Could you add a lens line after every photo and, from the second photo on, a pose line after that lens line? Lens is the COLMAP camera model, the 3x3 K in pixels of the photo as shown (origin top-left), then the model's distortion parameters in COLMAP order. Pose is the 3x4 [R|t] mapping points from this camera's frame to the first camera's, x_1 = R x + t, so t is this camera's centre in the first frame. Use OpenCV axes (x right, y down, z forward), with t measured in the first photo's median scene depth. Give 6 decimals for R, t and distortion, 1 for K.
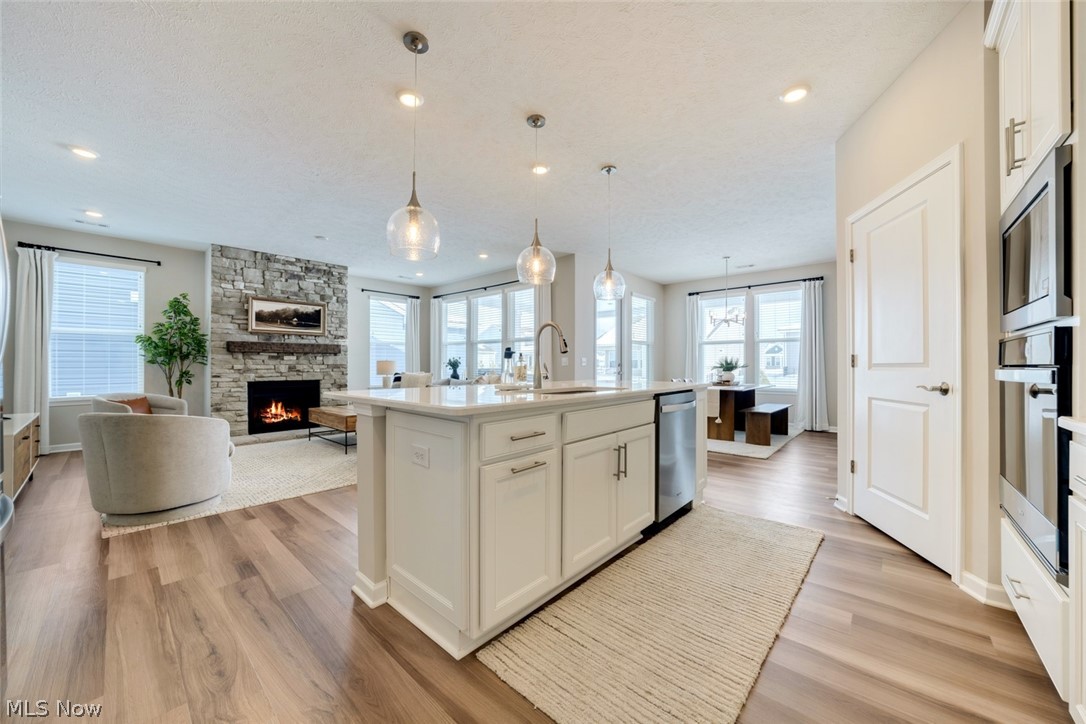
lens RADIAL K [[397.8, 0, 538.5], [0, 397.8, 362.4], [0, 0, 1]] dist [-0.007895, 0.001413]
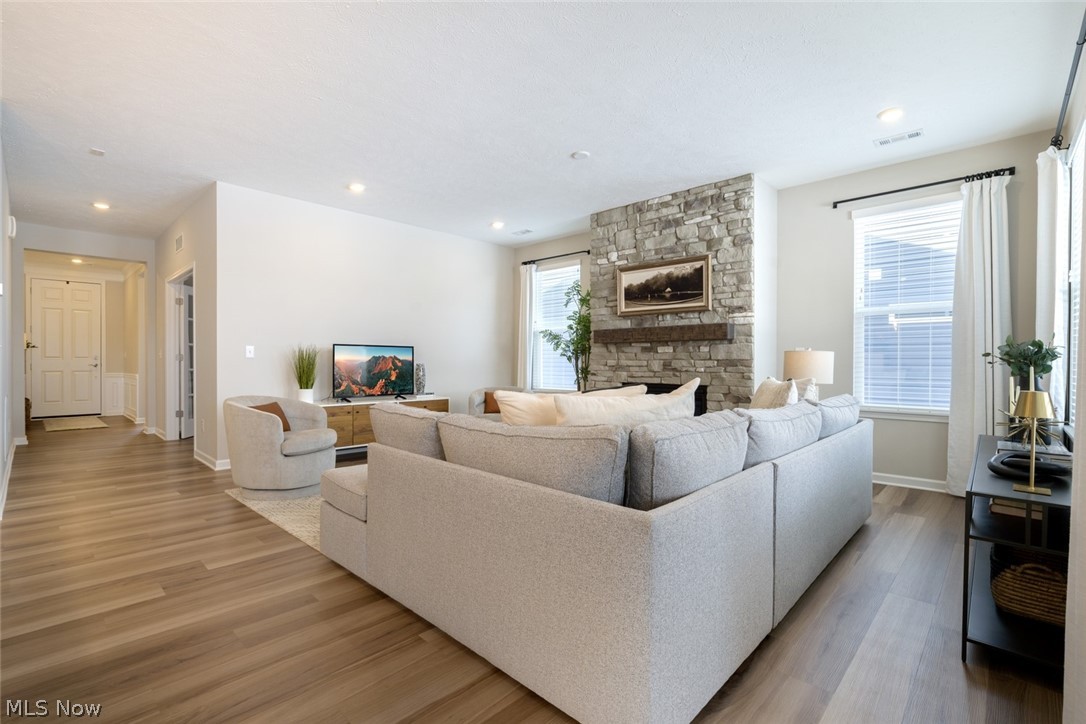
lens RADIAL K [[504.2, 0, 553.8], [0, 504.2, 361.8], [0, 0, 1]] dist [-0.012989, -0.002956]
pose [[-0.015856, 0.002125, -0.999872, 0.206638], [0.005017, 0.999985, 0.002046, 0.006197], [0.999862, -0.004984, -0.015867, 0.820749]]
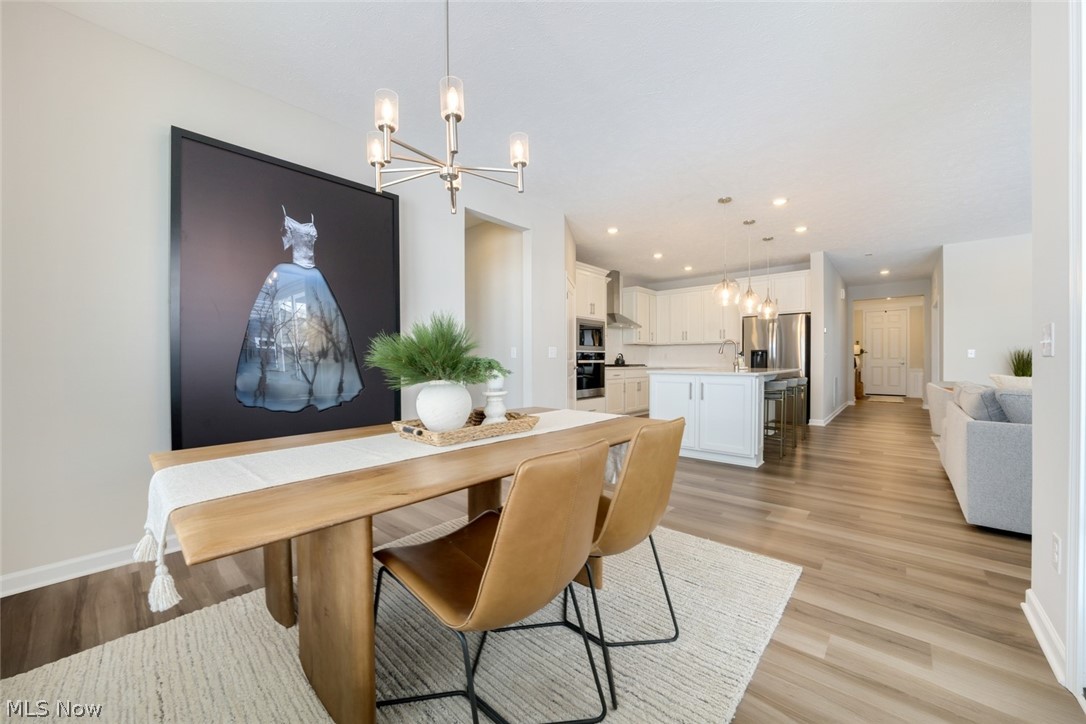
lens RADIAL K [[397.8, 0, 531.3], [0, 397.8, 356.6], [0, 0, 1]] dist [-0.007895, 0.001413]
pose [[-0.999998, 0.000612, 0.002031, 0.441448], [0.000577, 0.999850, -0.017306, 0.012053], [-0.002042, -0.017305, -0.999848, 1.247977]]
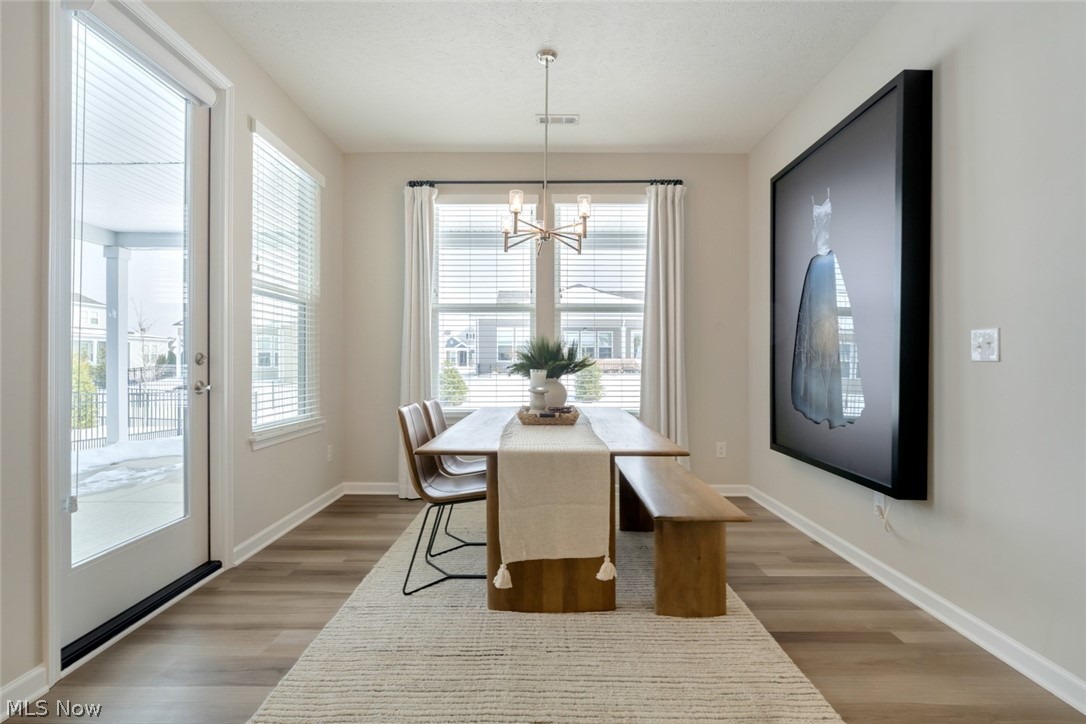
lens RADIAL K [[504.2, 0, 534.0], [0, 504.2, 362.8], [0, 0, 1]] dist [-0.012989, -0.002956]
pose [[0.747467, -0.004769, 0.664282, 0.151844], [-0.001229, 0.999963, 0.008562, 0.005117], [-0.664298, -0.007217, 0.747433, 0.604749]]
